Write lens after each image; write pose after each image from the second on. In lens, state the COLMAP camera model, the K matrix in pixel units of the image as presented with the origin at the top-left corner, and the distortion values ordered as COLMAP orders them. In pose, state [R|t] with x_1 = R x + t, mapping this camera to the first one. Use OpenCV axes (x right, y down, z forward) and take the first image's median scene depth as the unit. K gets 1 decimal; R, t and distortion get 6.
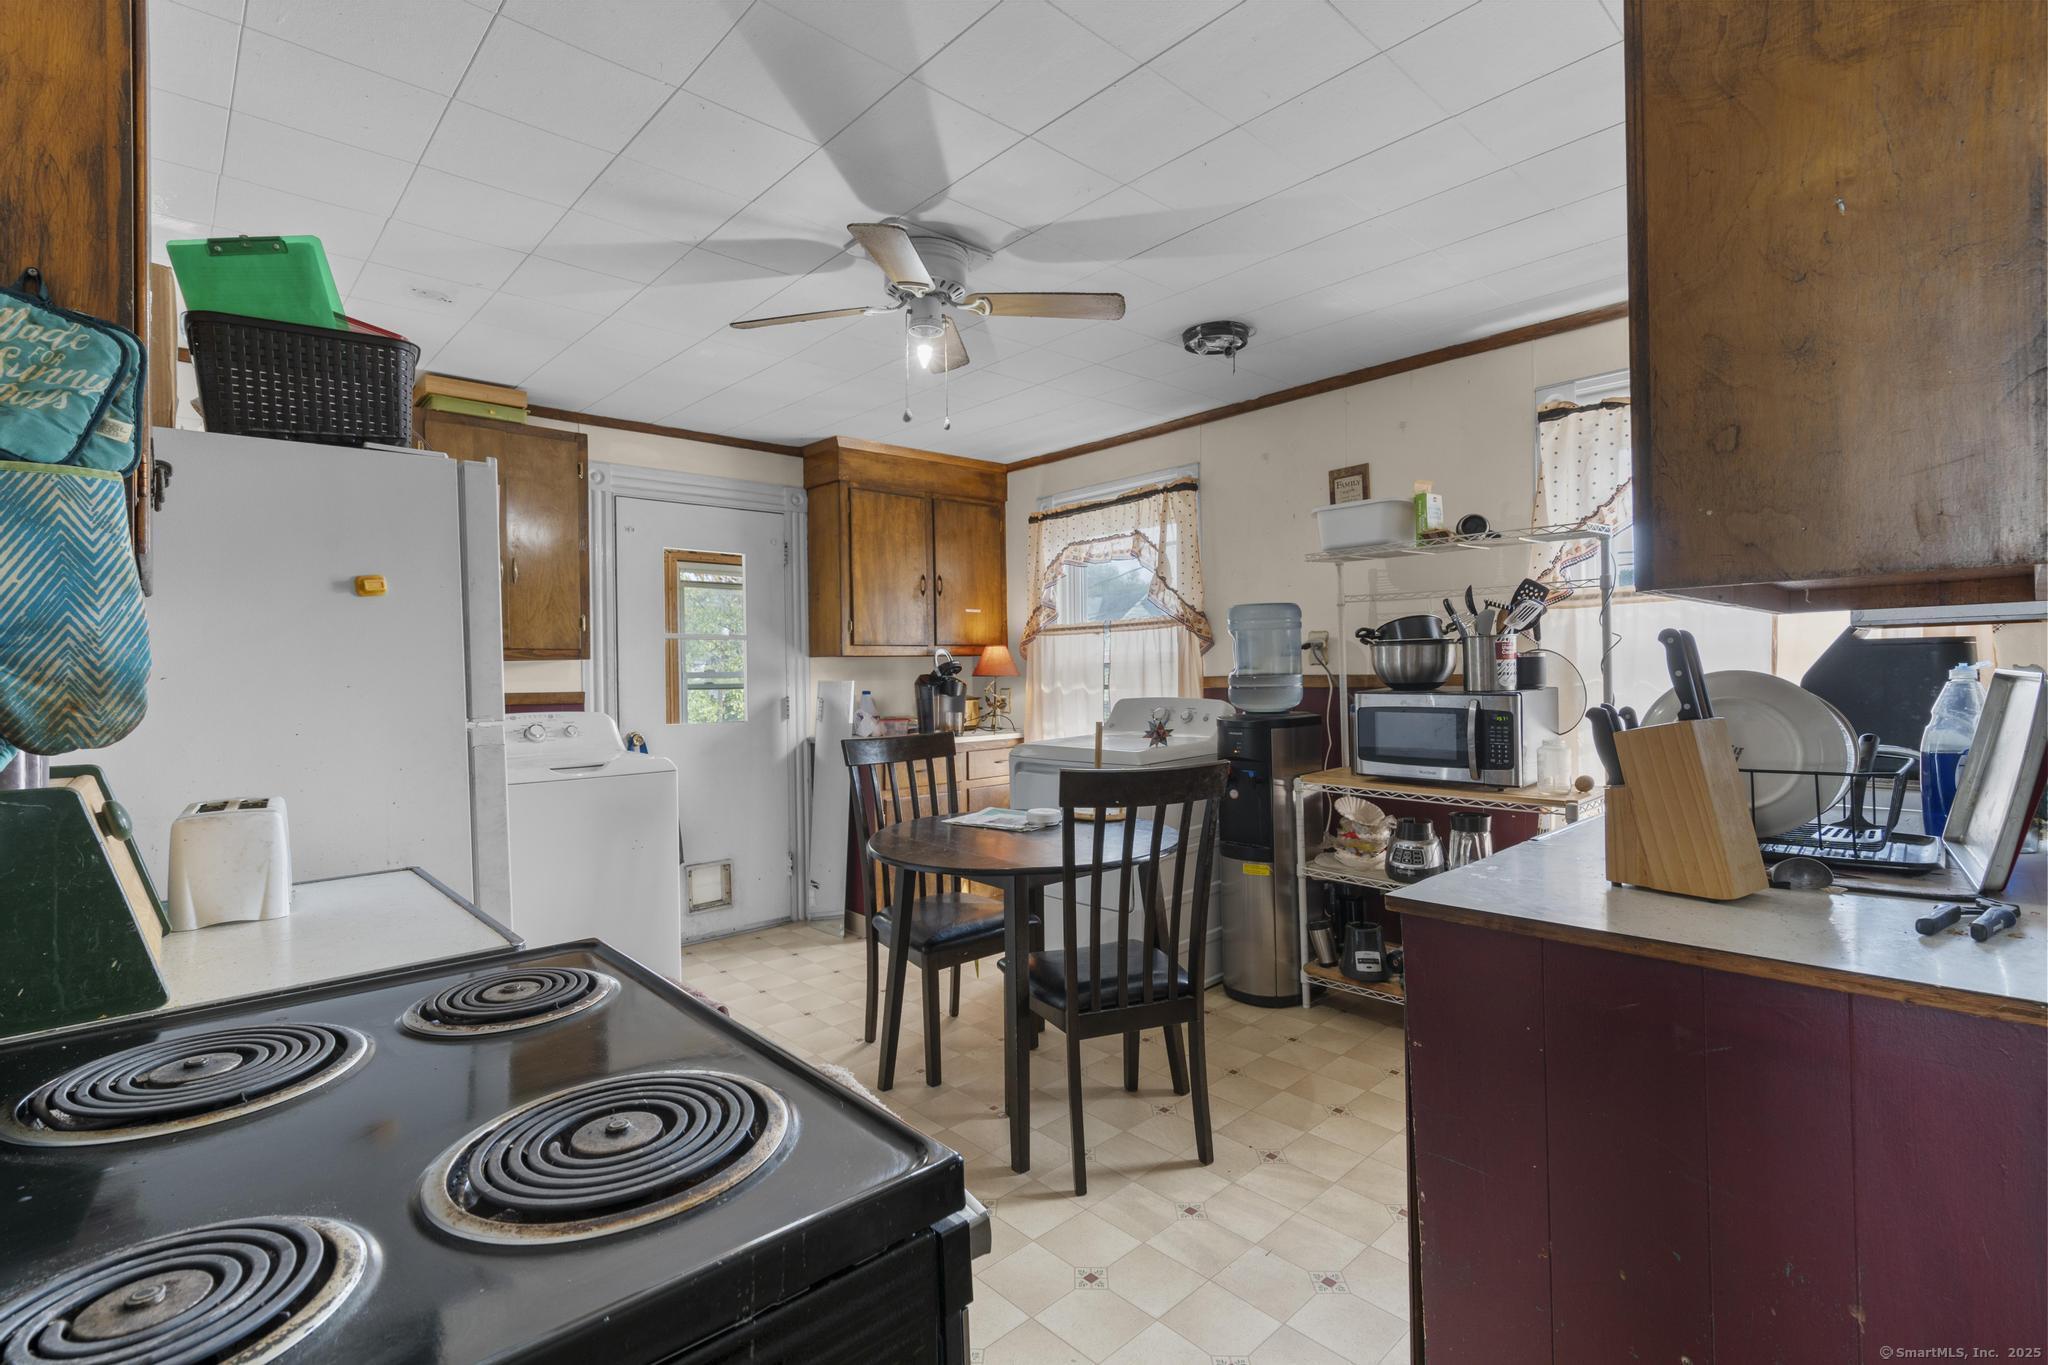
lens RADIAL K [[937.4, 0, 1018.8], [0, 937.4, 674.3], [0, 0, 1]] dist [0.000762, 0.000597]
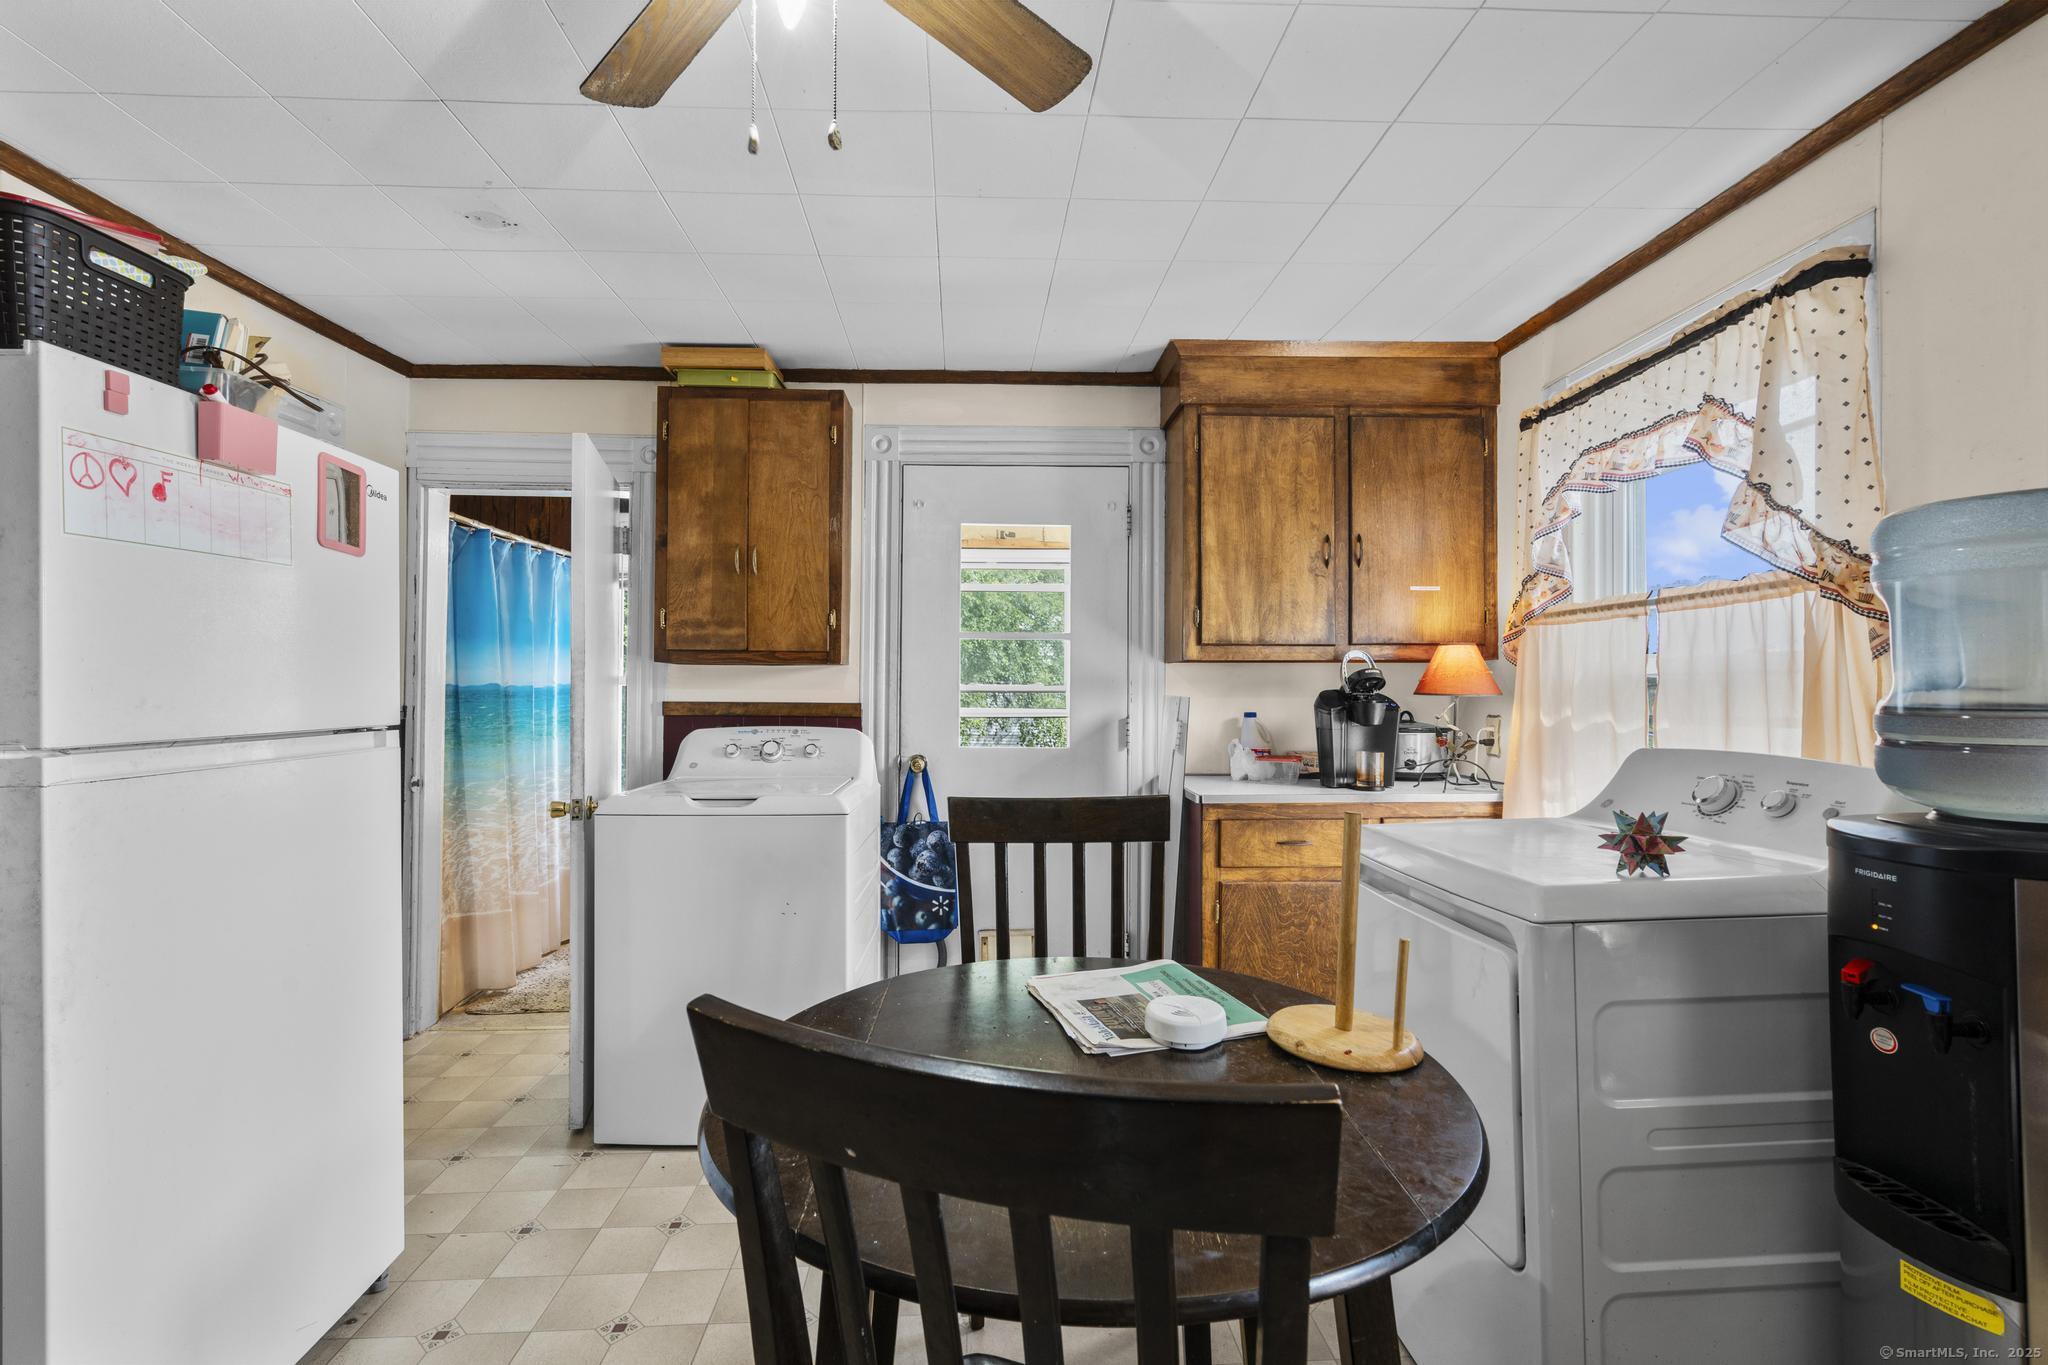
lens RADIAL K [[937.4, 0, 1018.8], [0, 937.4, 674.3], [0, 0, 1]] dist [0.000762, 0.000597]
pose [[0.770460, 0.007600, -0.637443, 0.151976], [-0.015549, 0.999855, -0.006872, -0.002829], [0.637299, 0.015206, 0.770467, 0.385414]]
